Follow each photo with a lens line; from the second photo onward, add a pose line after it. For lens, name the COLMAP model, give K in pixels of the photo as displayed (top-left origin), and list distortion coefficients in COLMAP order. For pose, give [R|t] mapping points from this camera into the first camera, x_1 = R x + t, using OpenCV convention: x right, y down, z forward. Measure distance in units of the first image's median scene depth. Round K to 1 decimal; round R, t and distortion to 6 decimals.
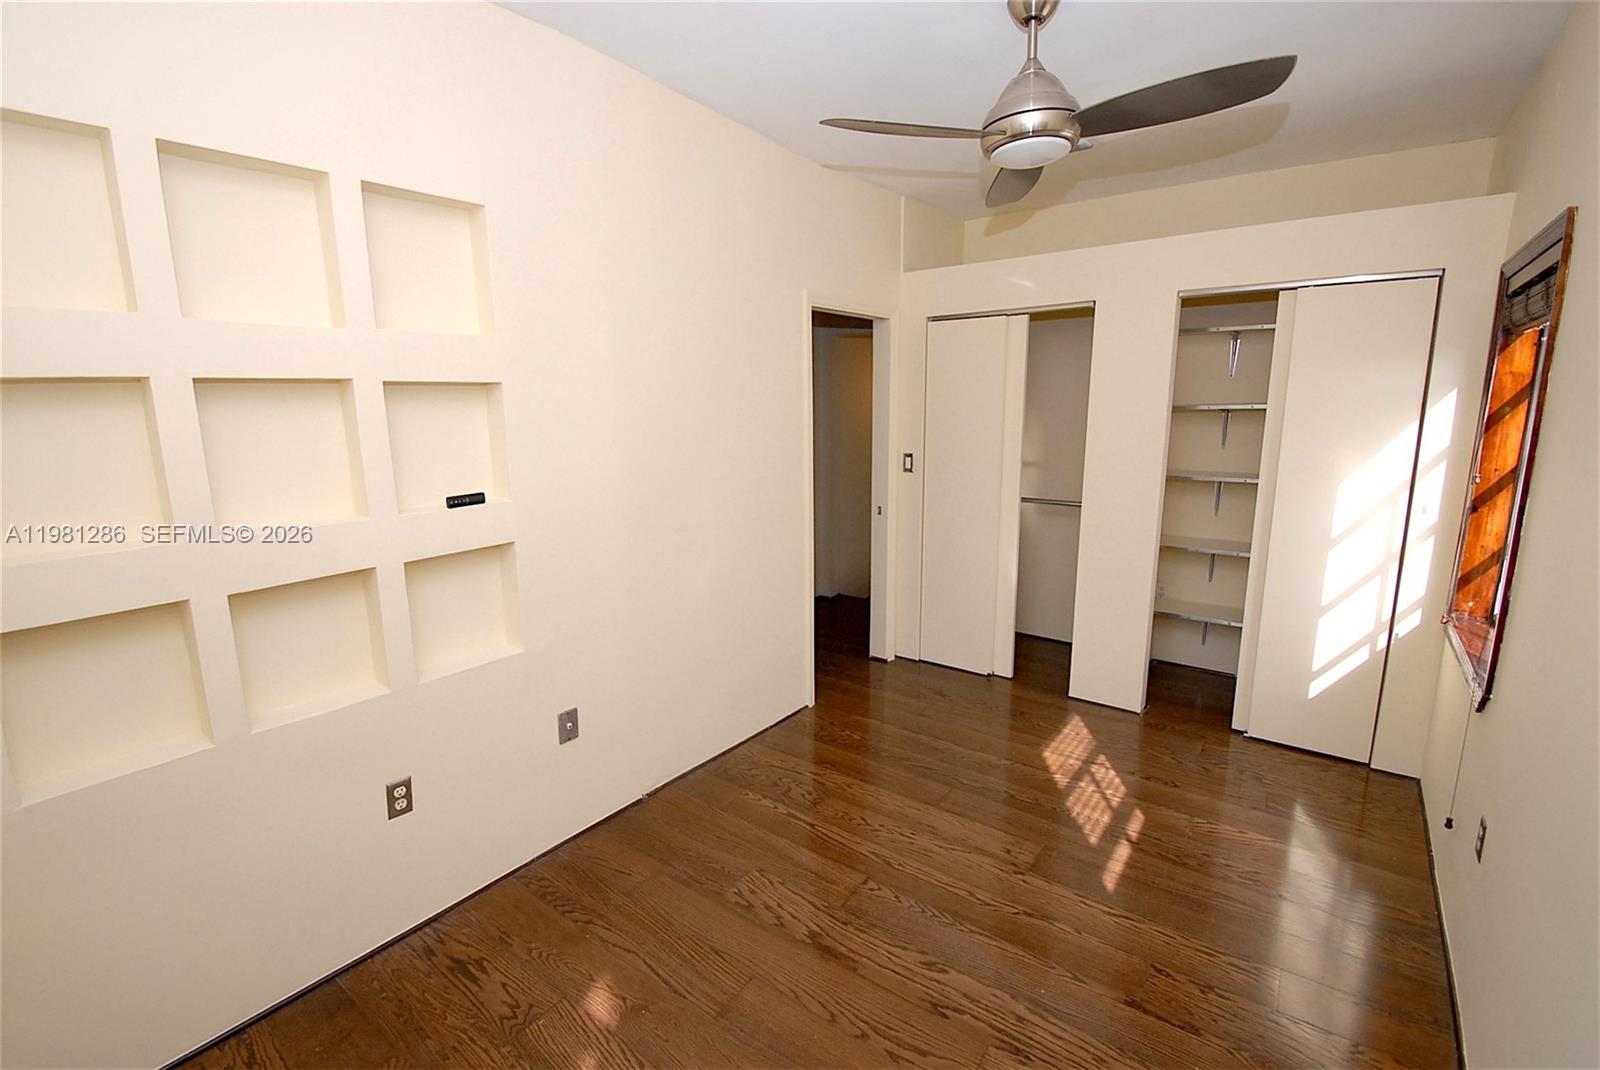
lens RADIAL K [[698.7, 0, 798.8], [0, 698.7, 529.2], [0, 0, 1]] dist [0.006879, -0.011321]
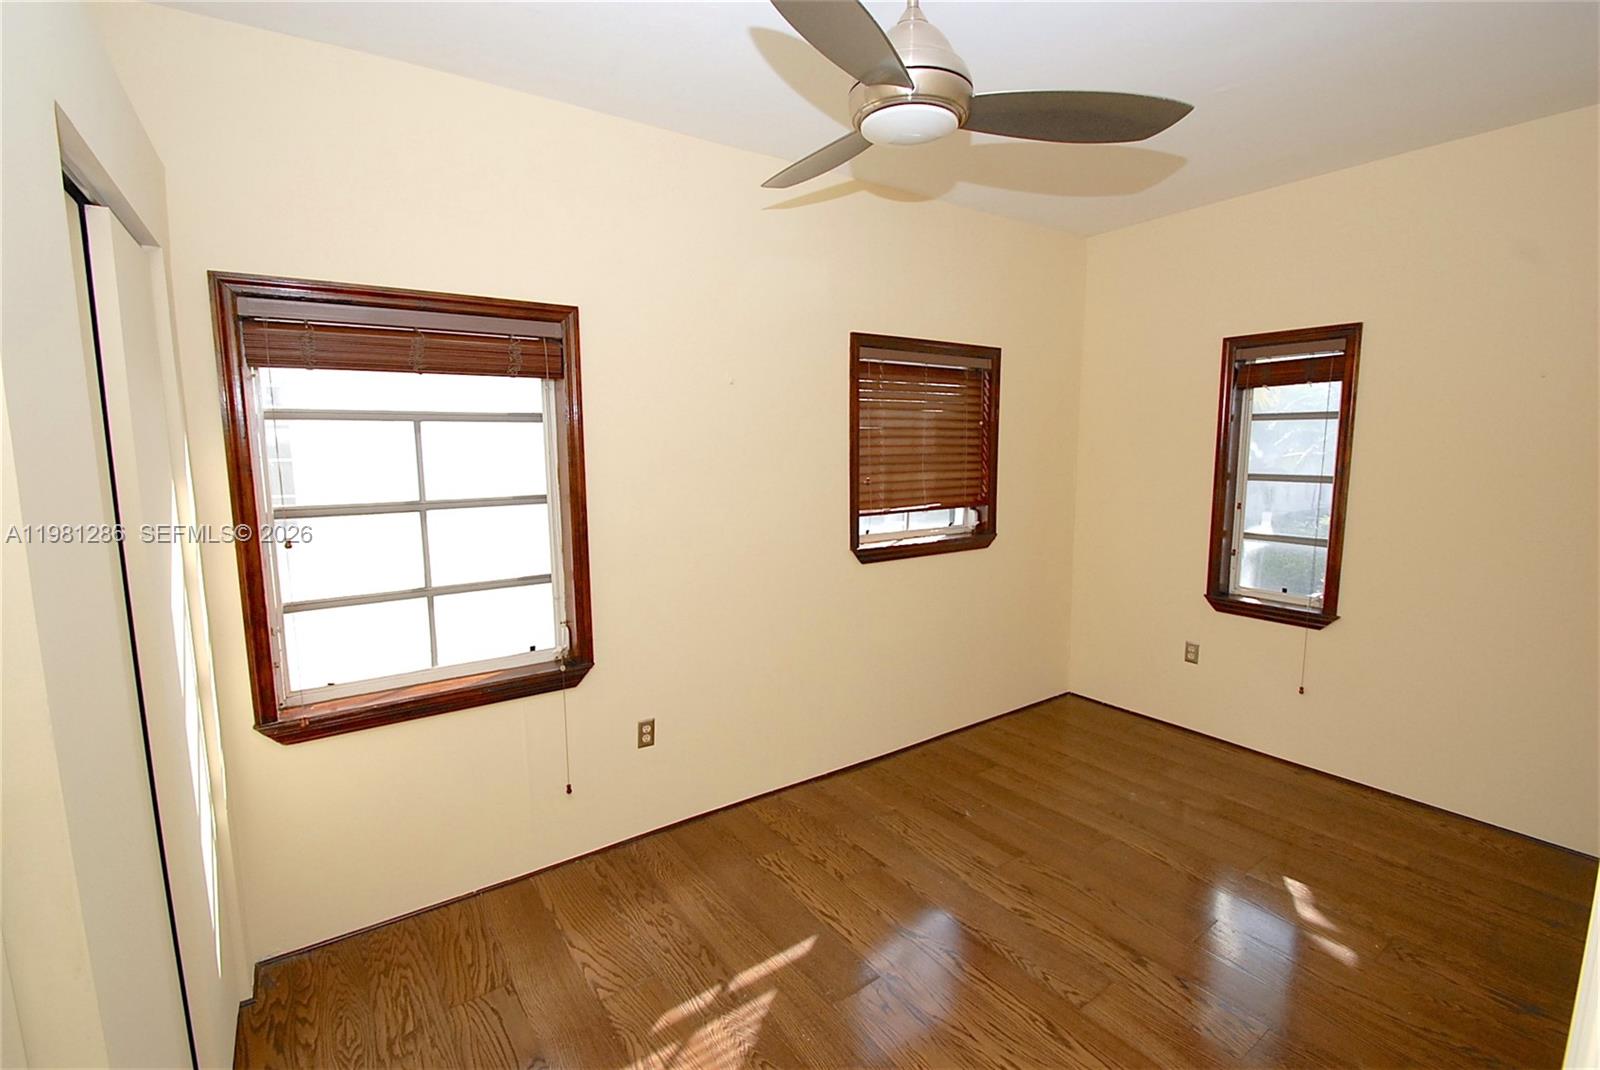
lens RADIAL K [[698.7, 0, 803.0], [0, 698.7, 532.6], [0, 0, 1]] dist [0.006879, -0.011321]
pose [[-0.952022, -0.018634, 0.305461, 0.168876], [0.076431, 0.952035, 0.296289, -0.303873], [-0.296331, 0.305420, -0.904935, 1.684747]]
